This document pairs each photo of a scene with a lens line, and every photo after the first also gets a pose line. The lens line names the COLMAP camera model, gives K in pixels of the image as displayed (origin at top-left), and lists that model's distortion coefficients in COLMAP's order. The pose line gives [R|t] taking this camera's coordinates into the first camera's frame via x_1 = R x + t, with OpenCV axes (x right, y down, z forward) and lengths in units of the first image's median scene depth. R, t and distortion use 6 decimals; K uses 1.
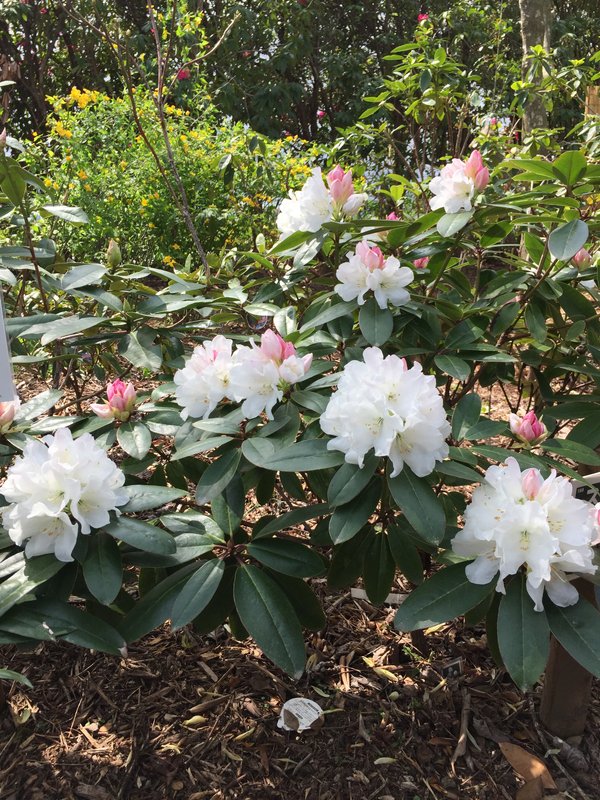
lens RADIAL K [[687.4, 0, 300.3], [0, 687.4, 410.6], [0, 0, 1]] dist [0.057854, 0.001887]
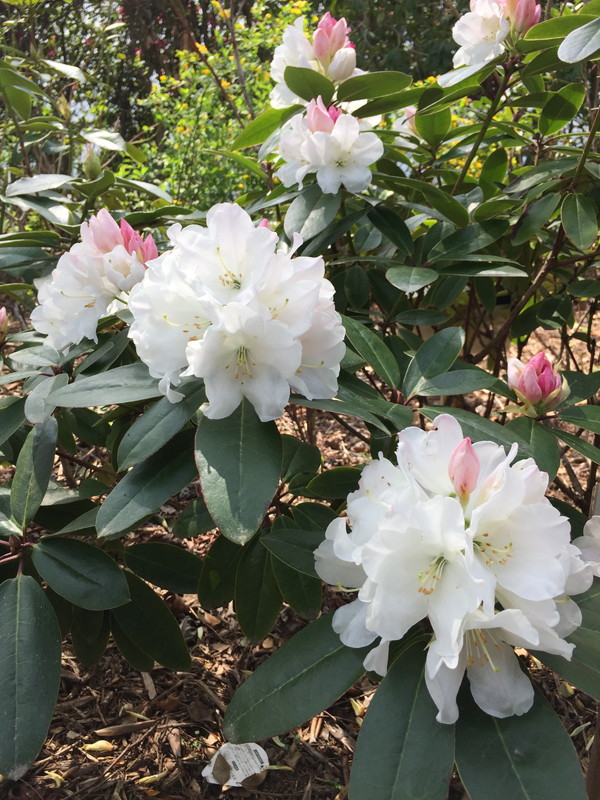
lens RADIAL K [[704.5, 0, 300.0], [0, 704.5, 400.0], [0, 0, 1]] dist [0.001825, -0.003280]
pose [[0.979762, 0.106330, -0.169590, 0.165020], [-0.108449, 0.994097, -0.003250, 0.040147], [0.168244, 0.021576, 0.985509, 0.261440]]
